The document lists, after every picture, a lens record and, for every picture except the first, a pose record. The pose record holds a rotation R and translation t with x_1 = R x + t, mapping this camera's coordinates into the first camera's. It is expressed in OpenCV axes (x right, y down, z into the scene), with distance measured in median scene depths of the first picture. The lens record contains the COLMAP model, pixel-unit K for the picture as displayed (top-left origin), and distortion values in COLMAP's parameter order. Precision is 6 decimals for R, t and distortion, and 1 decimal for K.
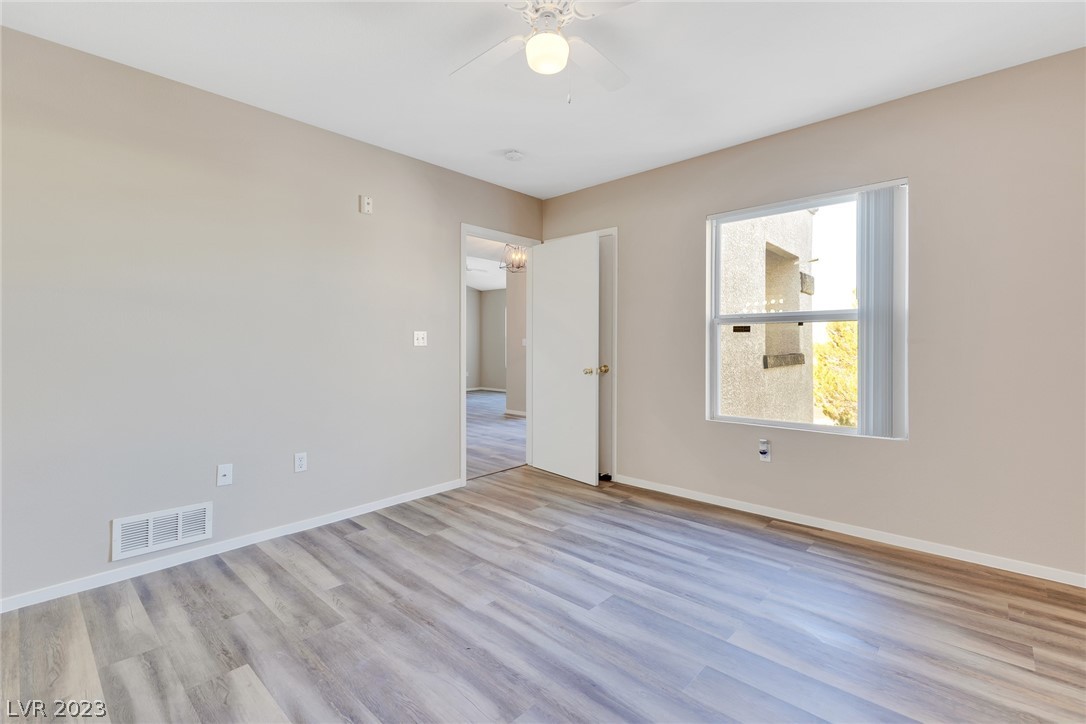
lens RADIAL K [[481.4, 0, 550.5], [0, 481.4, 356.1], [0, 0, 1]] dist [0.005642, -0.000943]
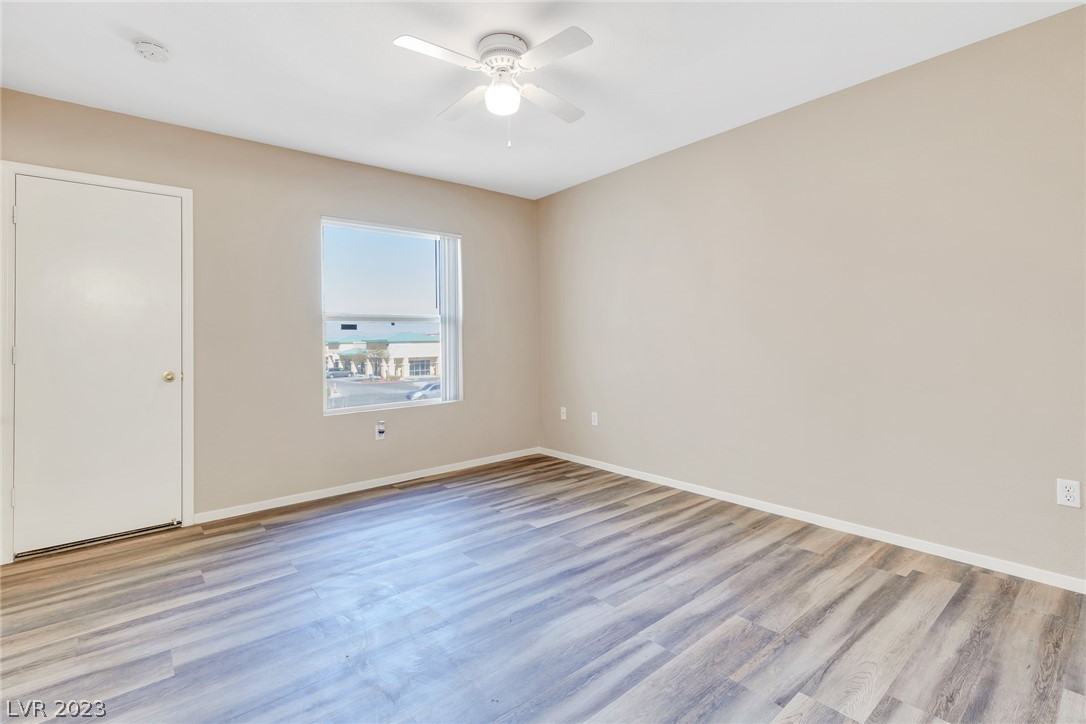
lens RADIAL K [[498.5, 0, 550.1], [0, 498.5, 323.1], [0, 0, 1]] dist [0.000719, 0.000071]
pose [[0.128290, 0.032036, 0.991219, -0.720675], [0.035147, 0.998703, -0.036827, -0.006866], [-0.991114, 0.039563, 0.126998, 0.418624]]
